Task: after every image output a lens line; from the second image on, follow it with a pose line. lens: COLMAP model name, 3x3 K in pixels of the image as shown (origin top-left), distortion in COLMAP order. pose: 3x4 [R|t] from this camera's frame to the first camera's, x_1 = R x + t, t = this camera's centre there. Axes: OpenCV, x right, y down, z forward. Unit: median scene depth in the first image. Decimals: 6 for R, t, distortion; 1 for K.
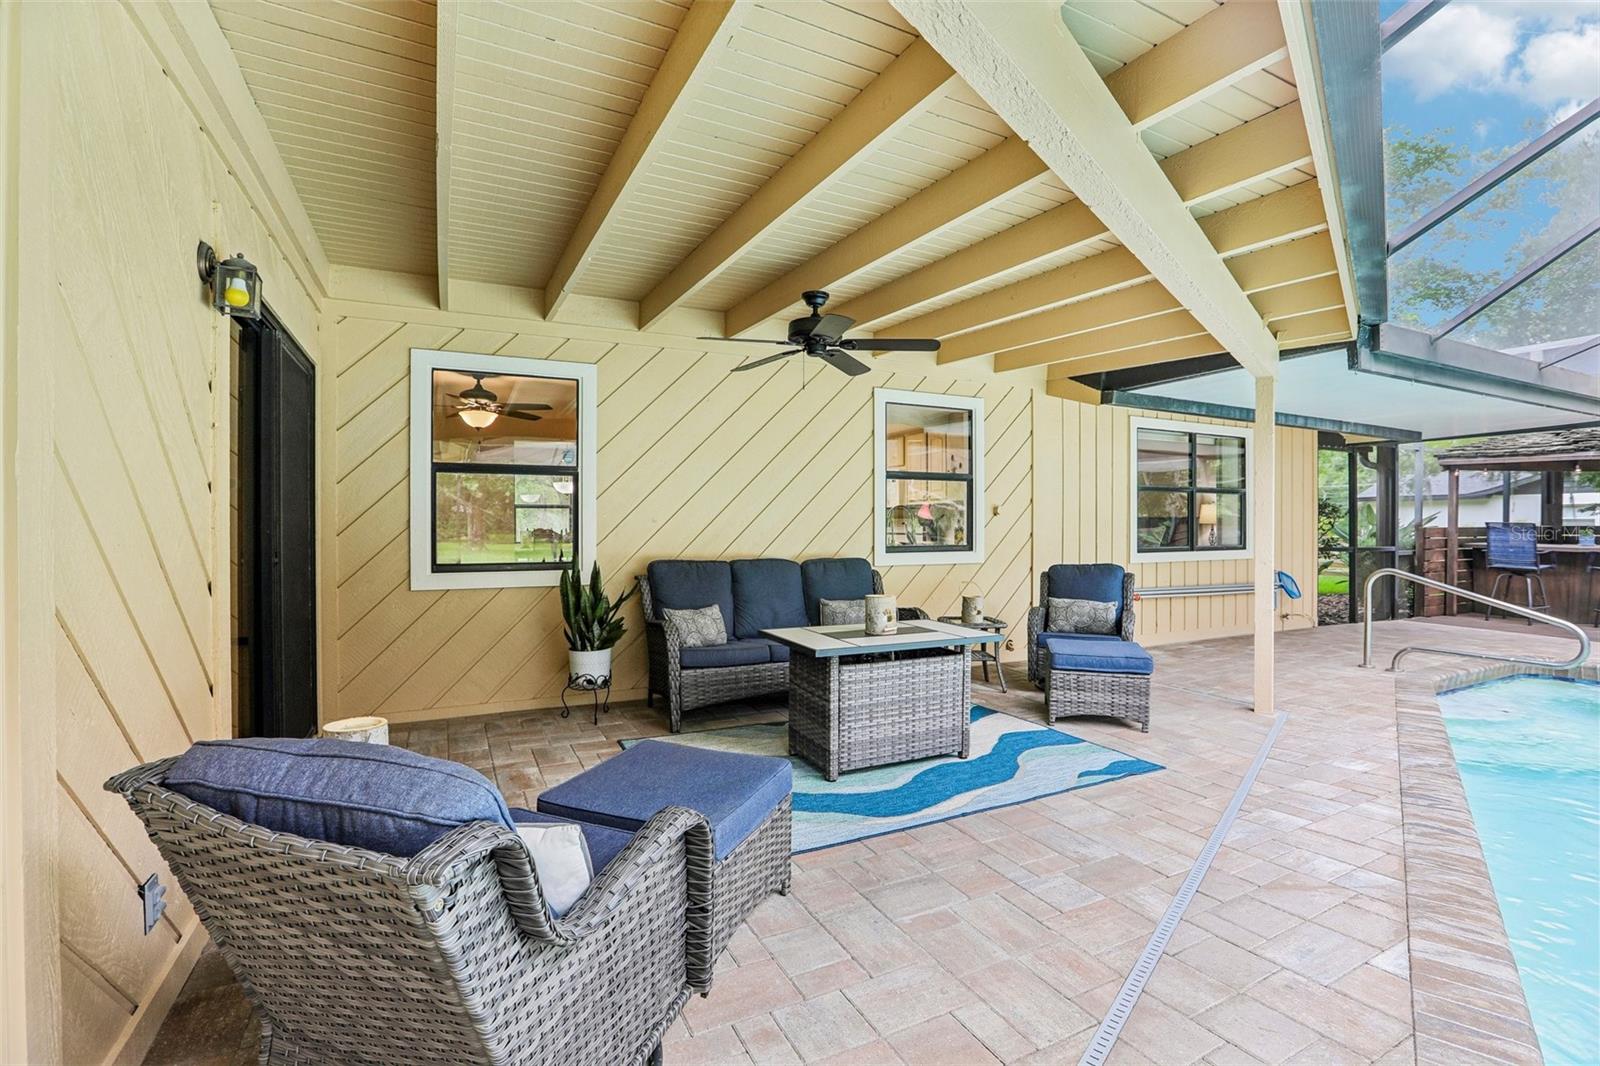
lens RADIAL K [[729.7, 0, 803.3], [0, 729.7, 526.5], [0, 0, 1]] dist [-0.046172, 0.014291]
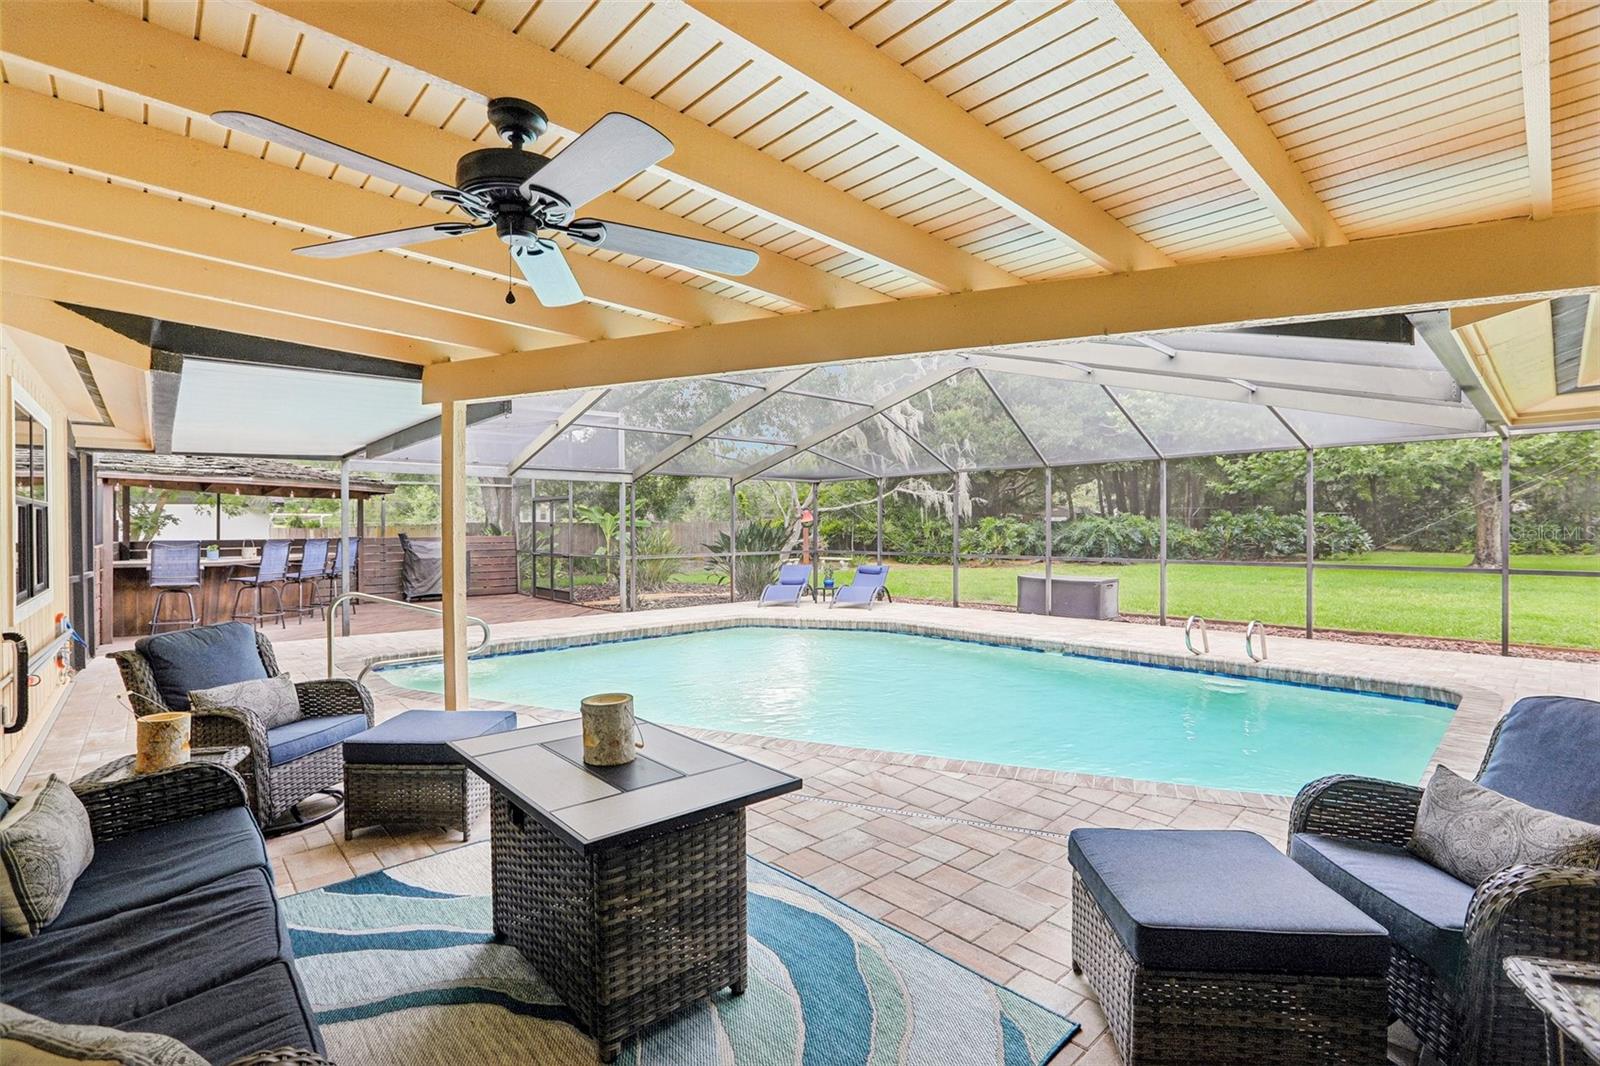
lens RADIAL K [[729.7, 0, 802.6], [0, 729.7, 527.1], [0, 0, 1]] dist [-0.046172, 0.014291]
pose [[-0.266991, -0.002841, 0.963695, -0.500576], [0.011851, 0.999910, 0.006231, -0.047826], [-0.963626, 0.013085, -0.266933, 0.962887]]
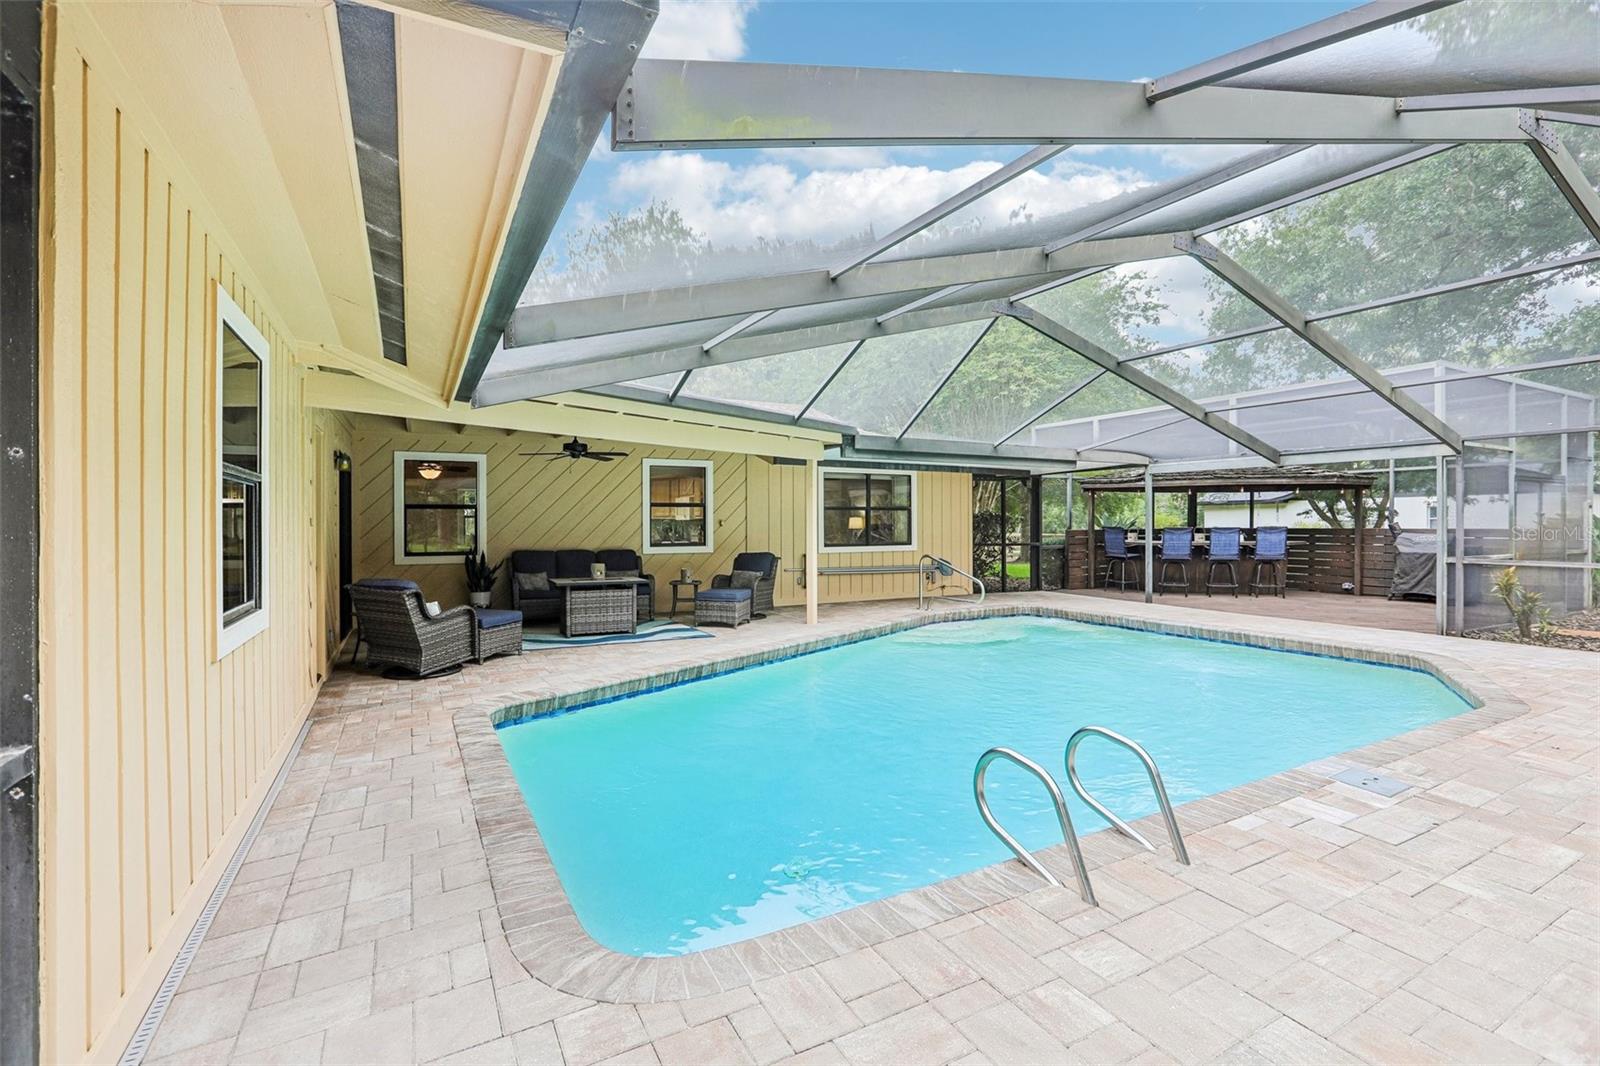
lens RADIAL K [[729.7, 0, 801.5], [0, 729.7, 523.1], [0, 0, 1]] dist [-0.046172, 0.014291]
pose [[0.999492, -0.001517, 0.031825, 0.560625], [0.001574, 0.999997, -0.001755, -0.025719], [-0.031822, 0.001804, 0.999492, -1.109715]]
